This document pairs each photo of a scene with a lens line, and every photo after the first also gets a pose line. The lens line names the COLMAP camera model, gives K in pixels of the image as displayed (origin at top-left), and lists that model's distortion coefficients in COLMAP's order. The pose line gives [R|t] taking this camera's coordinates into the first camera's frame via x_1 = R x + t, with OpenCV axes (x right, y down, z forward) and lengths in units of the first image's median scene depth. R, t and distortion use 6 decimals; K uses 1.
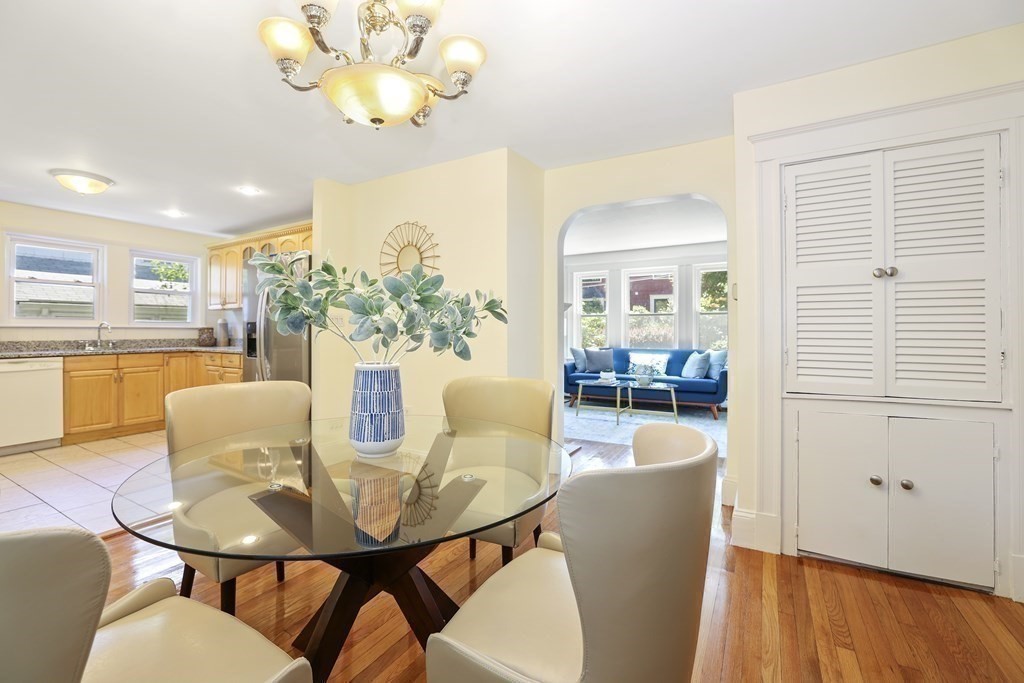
lens RADIAL K [[441.4, 0, 511.1], [0, 441.4, 328.7], [0, 0, 1]] dist [-0.032541, 0.007588]
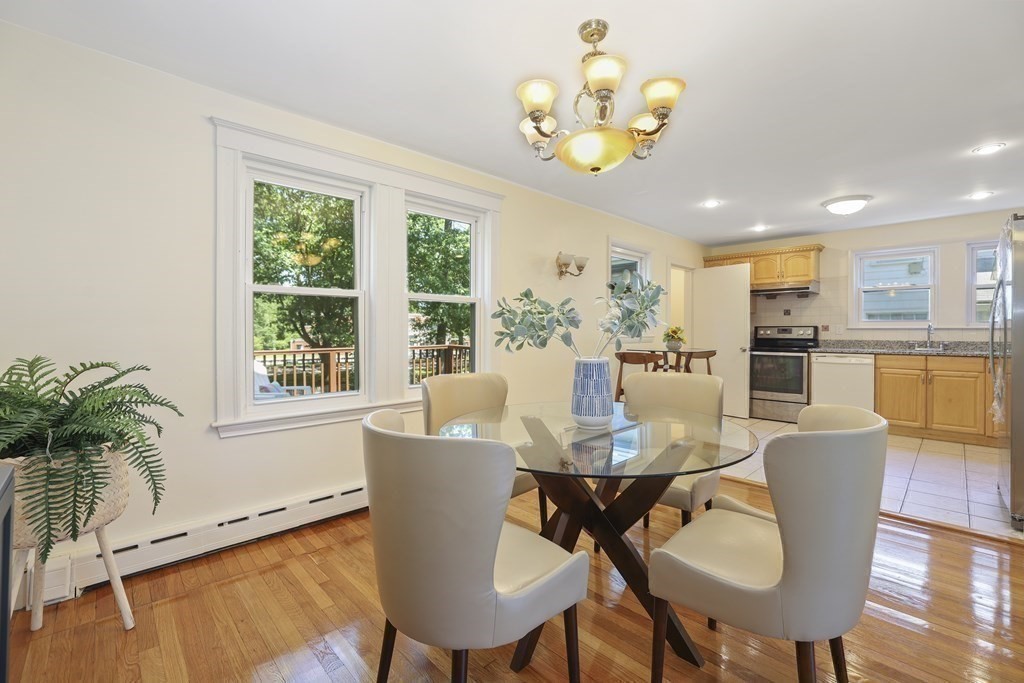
lens RADIAL K [[441.4, 0, 505.7], [0, 441.4, 335.9], [0, 0, 1]] dist [-0.032541, 0.007588]
pose [[-0.272765, 0.012396, -0.962001, 0.292316], [0.003114, 0.999923, 0.012002, -0.000950], [0.962076, 0.000278, -0.272782, 0.324220]]
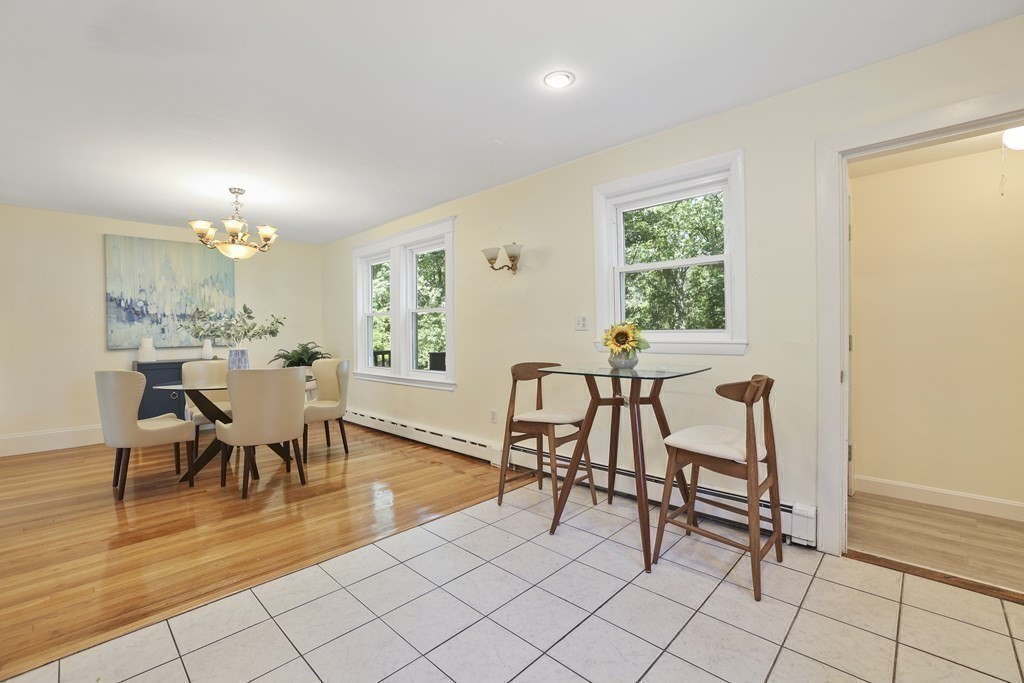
lens RADIAL K [[441.4, 0, 484.0], [0, 441.4, 332.5], [0, 0, 1]] dist [-0.032541, 0.007588]
pose [[-0.967854, 0.014333, 0.251105, -0.748708], [0.013740, 0.999897, -0.004114, 0.000896], [-0.251138, -0.000532, -0.967951, 0.961174]]
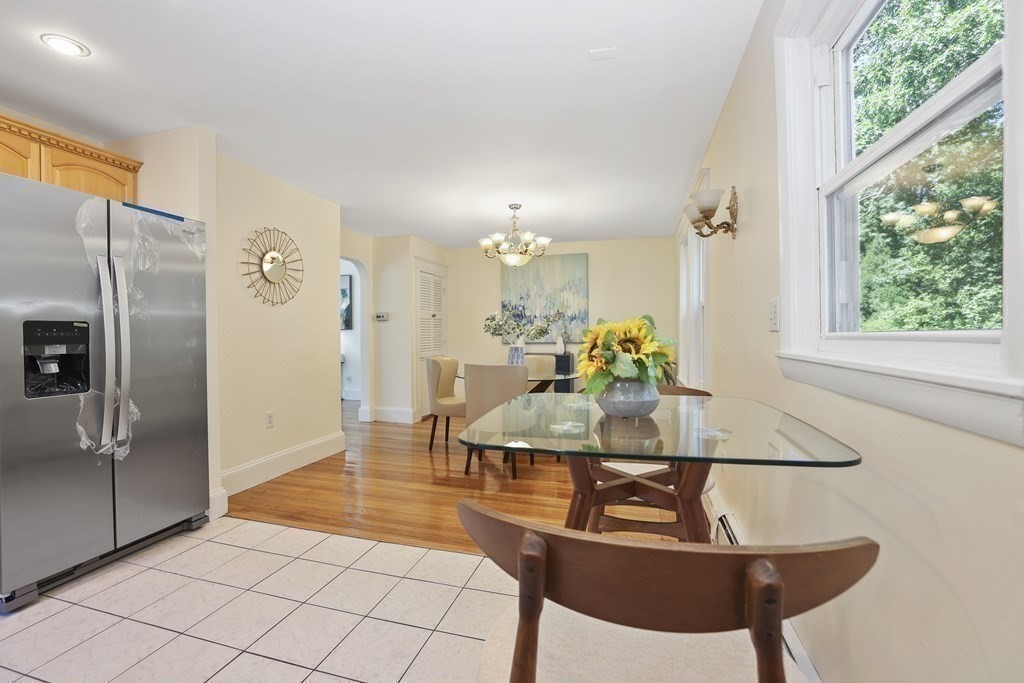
lens RADIAL K [[441.4, 0, 508.3], [0, 441.4, 336.1], [0, 0, 1]] dist [-0.032541, 0.007588]
pose [[-0.258421, -0.002905, 0.966028, -0.992832], [-0.003830, 0.999991, 0.001983, -0.000768], [-0.966025, -0.003187, -0.258430, 0.546472]]
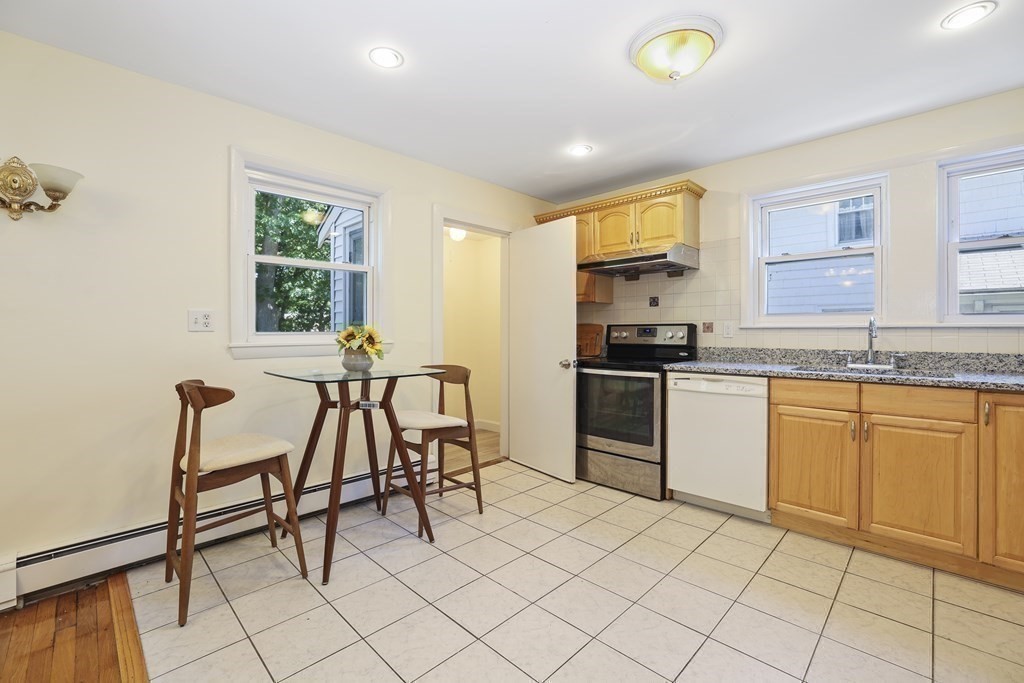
lens RADIAL K [[441.4, 0, 511.4], [0, 441.4, 335.9], [0, 0, 1]] dist [-0.032541, 0.007588]
pose [[-0.244692, 0.011330, -0.969535, -0.328566], [0.006434, 0.999929, 0.010061, -0.000493], [0.969580, -0.003776, -0.244747, 0.707893]]
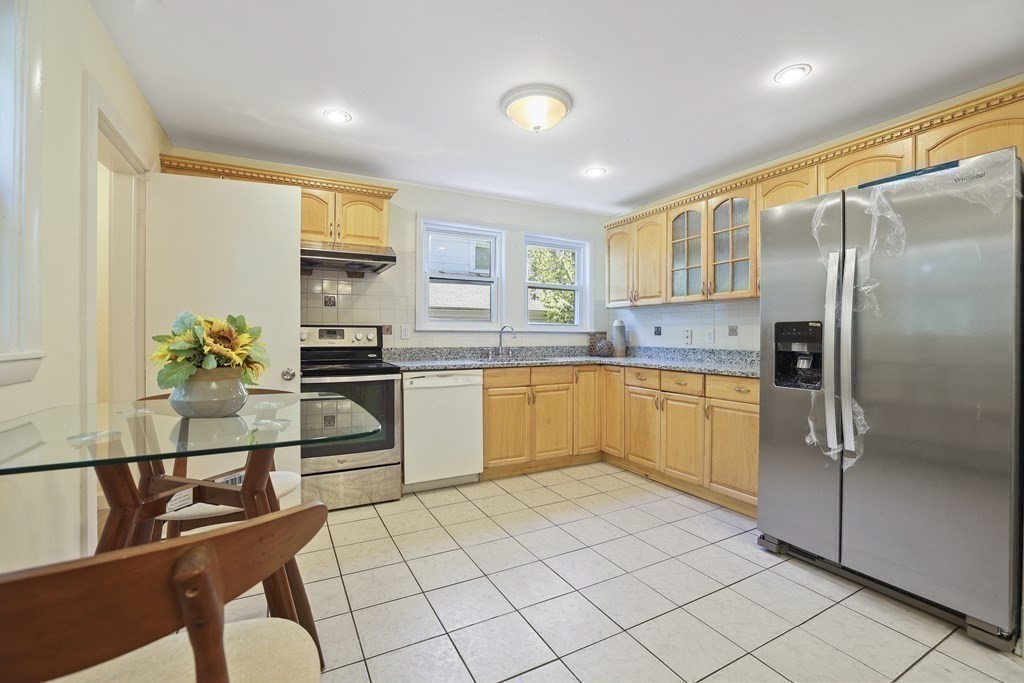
lens RADIAL K [[441.4, 0, 507.0], [0, 441.4, 338.5], [0, 0, 1]] dist [-0.032541, 0.007588]
pose [[0.850167, 0.008522, -0.526444, -0.516026], [-0.002540, 0.999924, 0.012085, 0.000435], [0.526507, -0.008938, 0.850124, 0.304532]]
